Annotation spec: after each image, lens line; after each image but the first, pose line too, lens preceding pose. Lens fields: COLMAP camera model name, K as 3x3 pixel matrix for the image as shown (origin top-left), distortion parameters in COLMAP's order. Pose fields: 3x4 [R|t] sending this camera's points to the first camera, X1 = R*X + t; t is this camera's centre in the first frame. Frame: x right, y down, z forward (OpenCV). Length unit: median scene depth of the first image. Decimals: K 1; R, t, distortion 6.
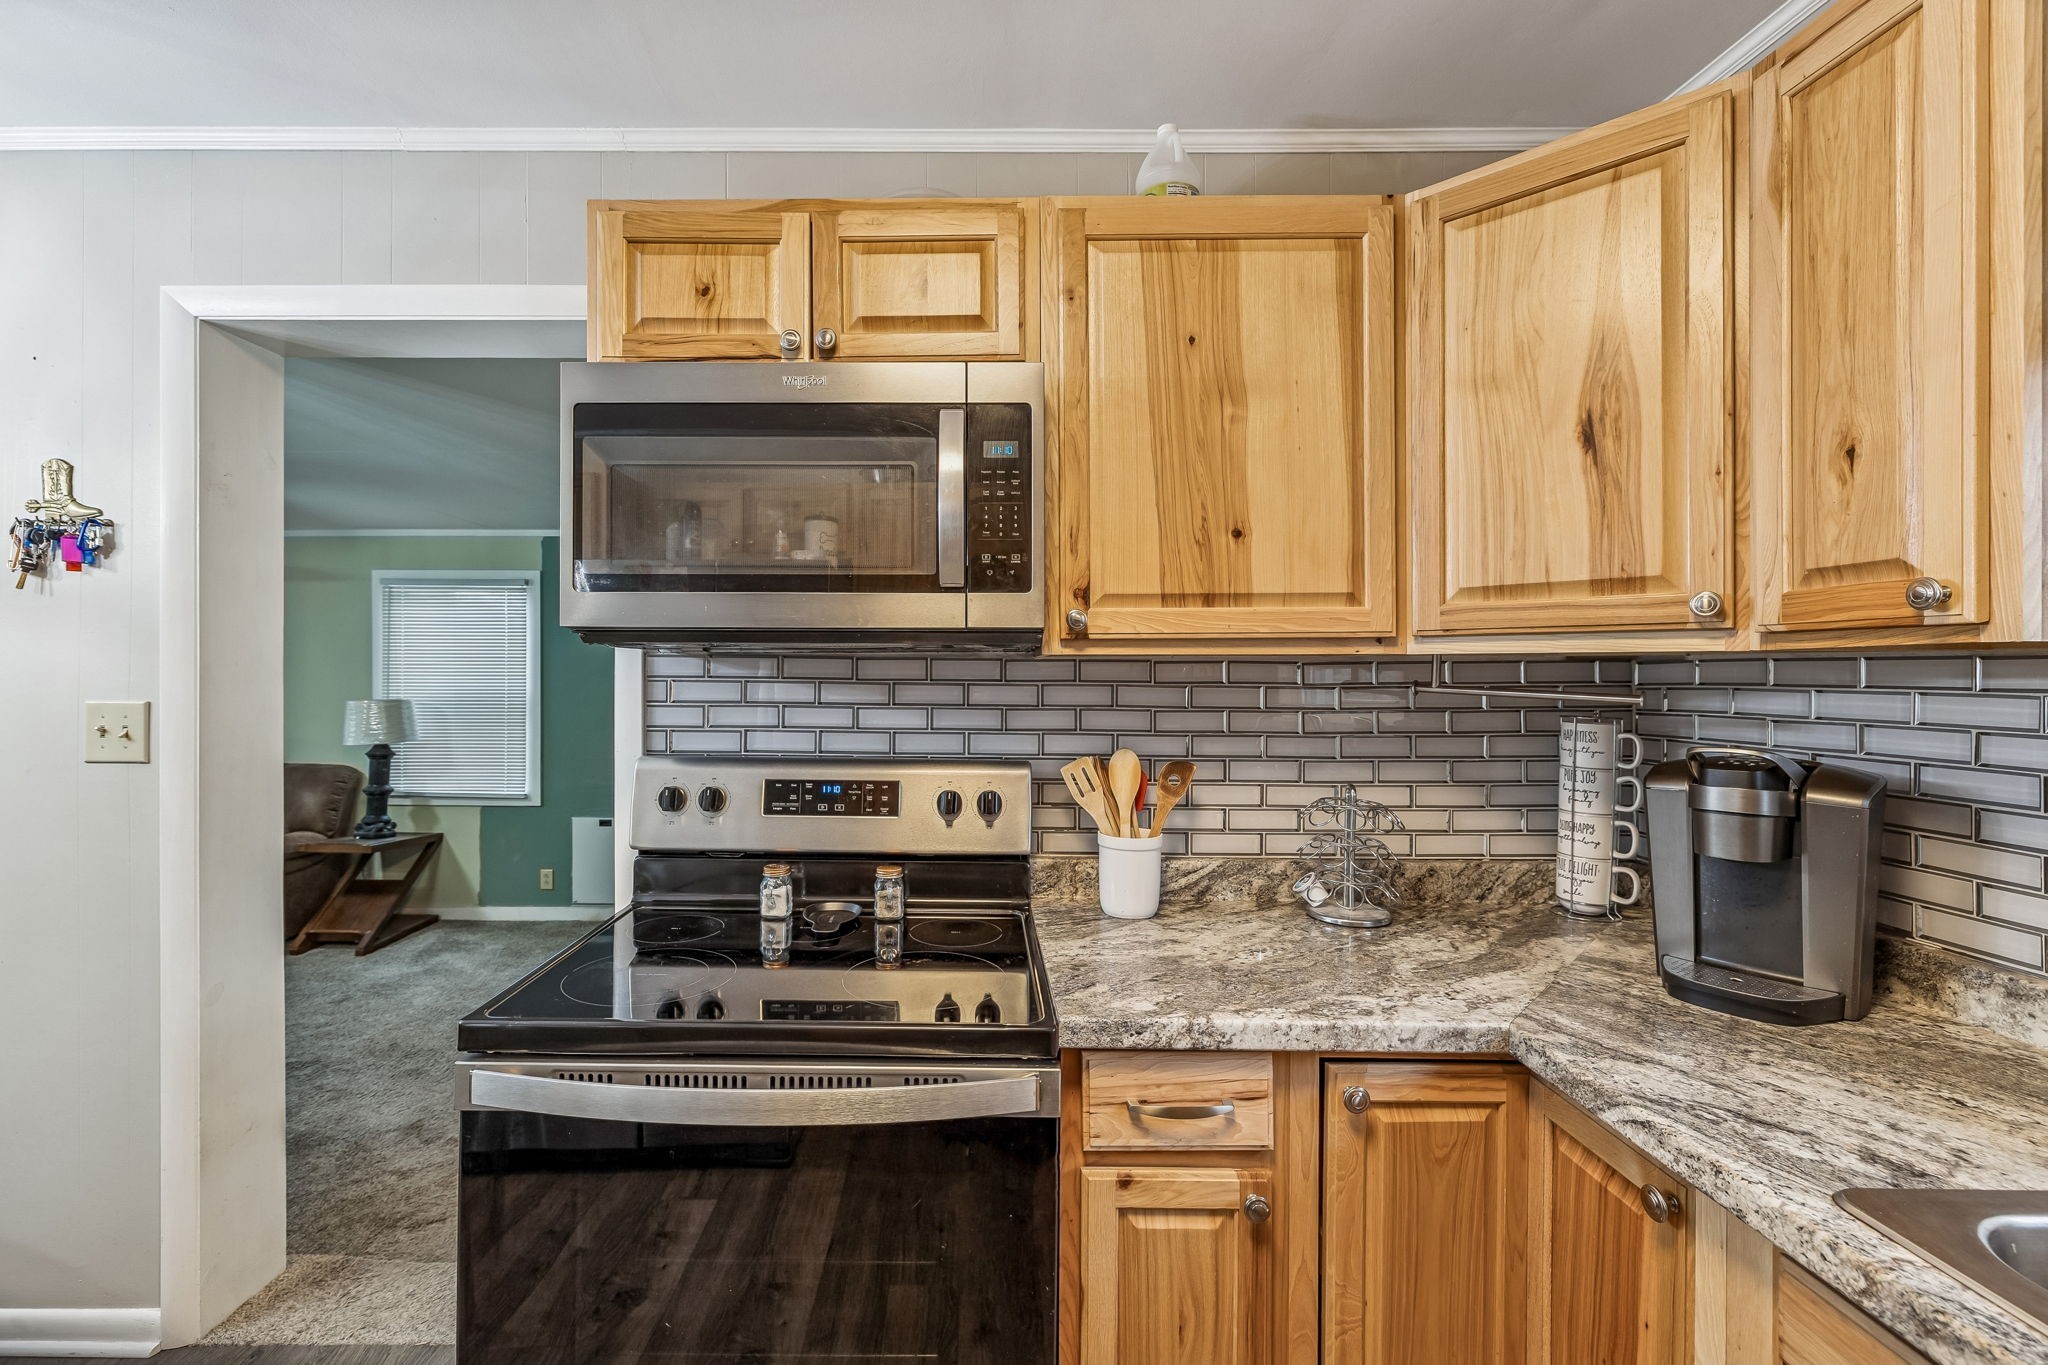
lens RADIAL K [[880.2, 0, 970.0], [0, 880.2, 677.8], [0, 0, 1]] dist [-0.000257, -0.000242]
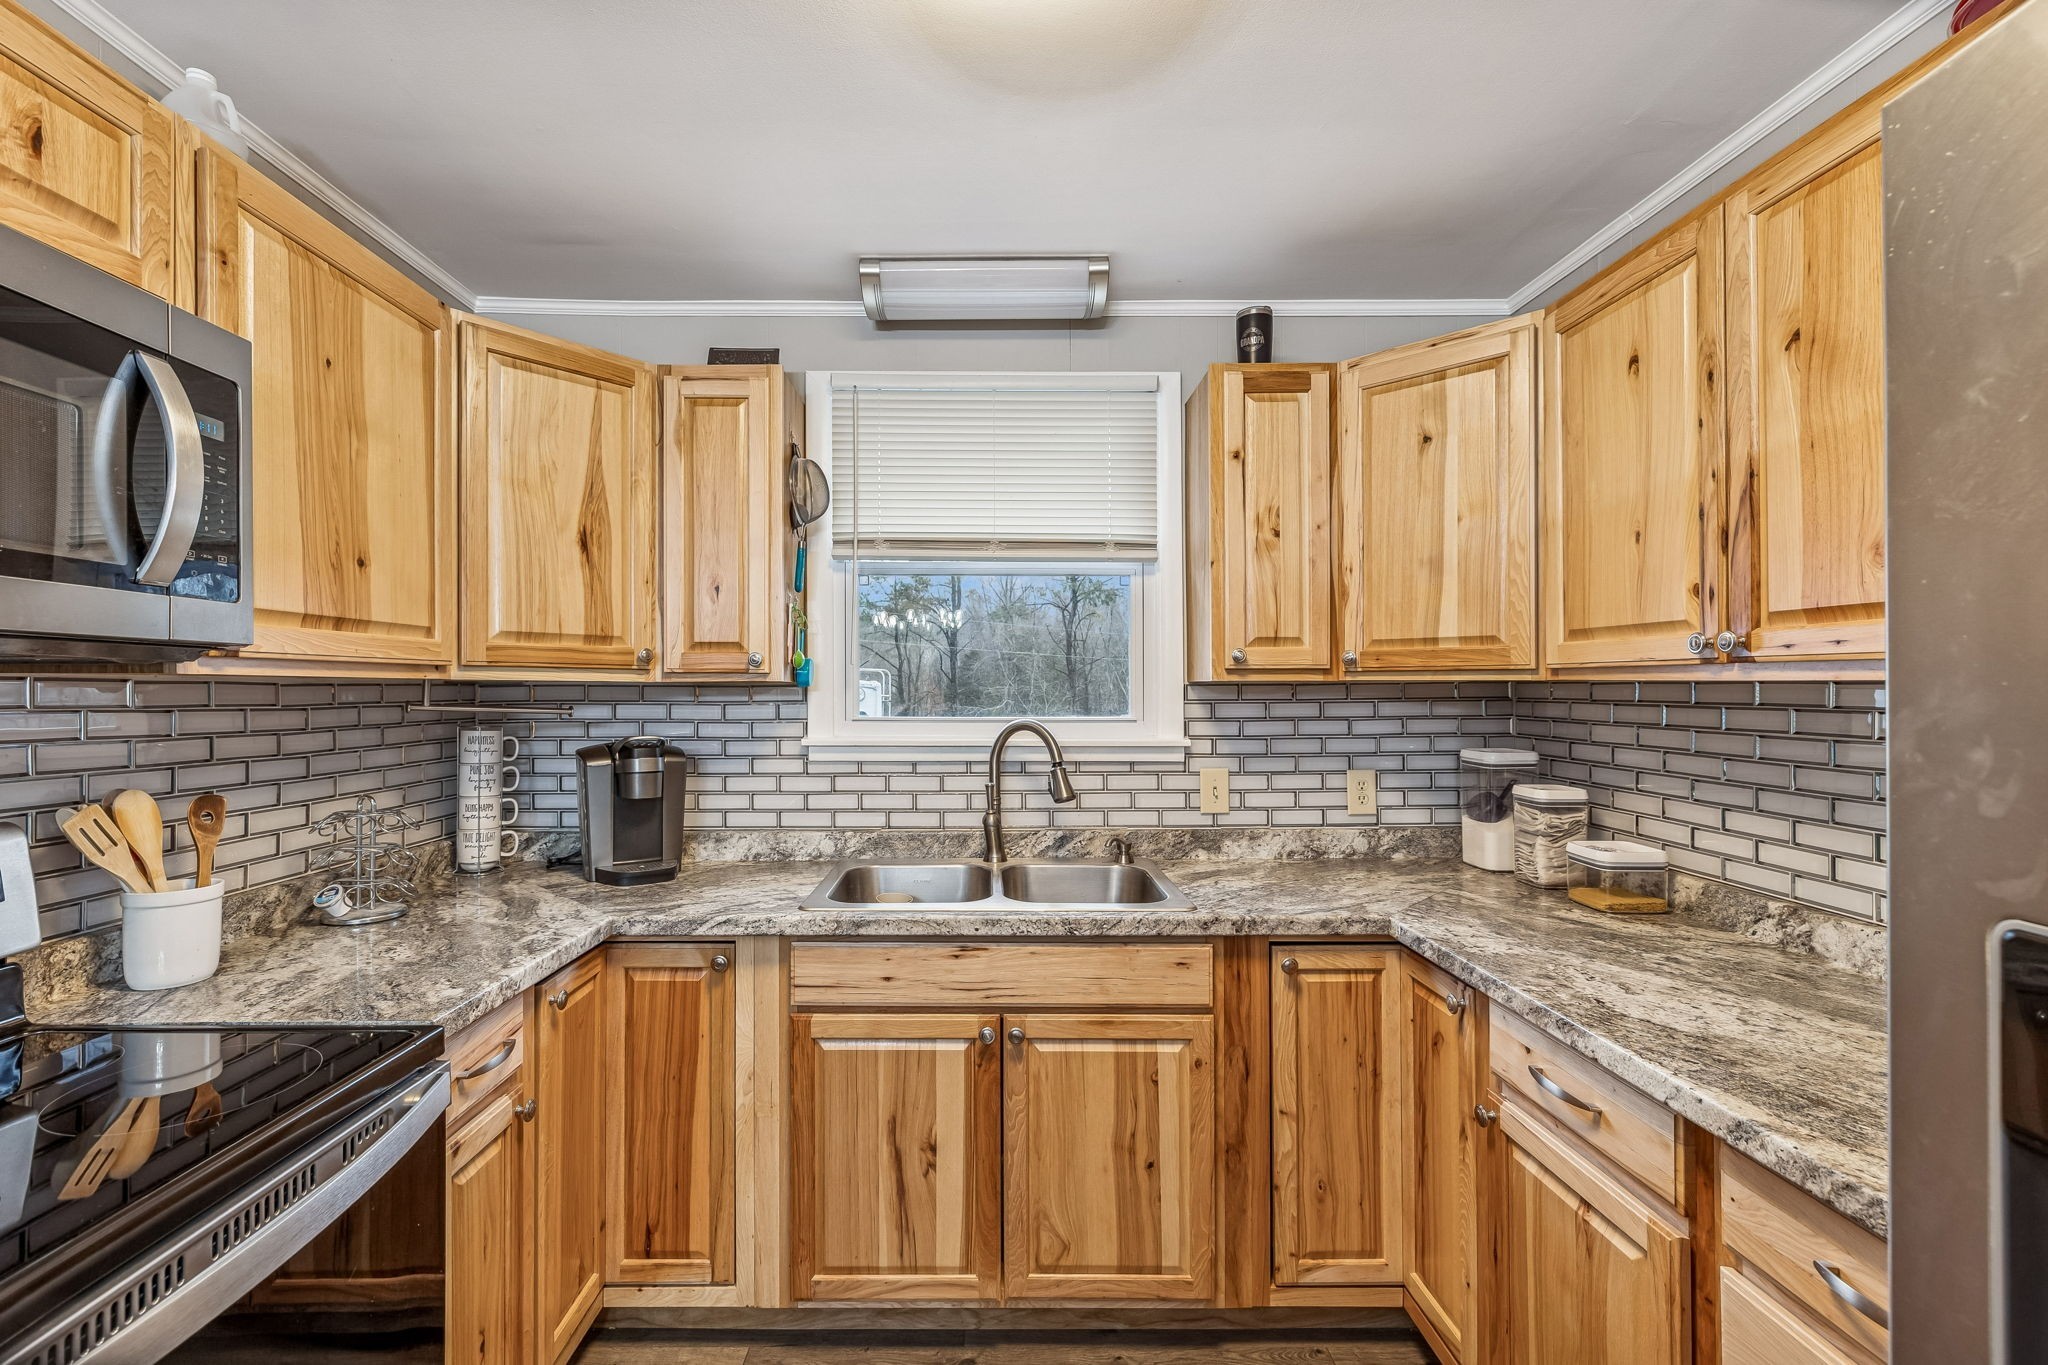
lens RADIAL K [[871.5, 0, 984.0], [0, 871.5, 701.4], [0, 0, 1]] dist [-0.001373, 0.000060]
pose [[-0.003450, -0.011973, 0.999922, -0.741083], [0.004918, 0.999916, 0.011990, -0.007068], [-0.999982, 0.004959, -0.003391, 0.259785]]
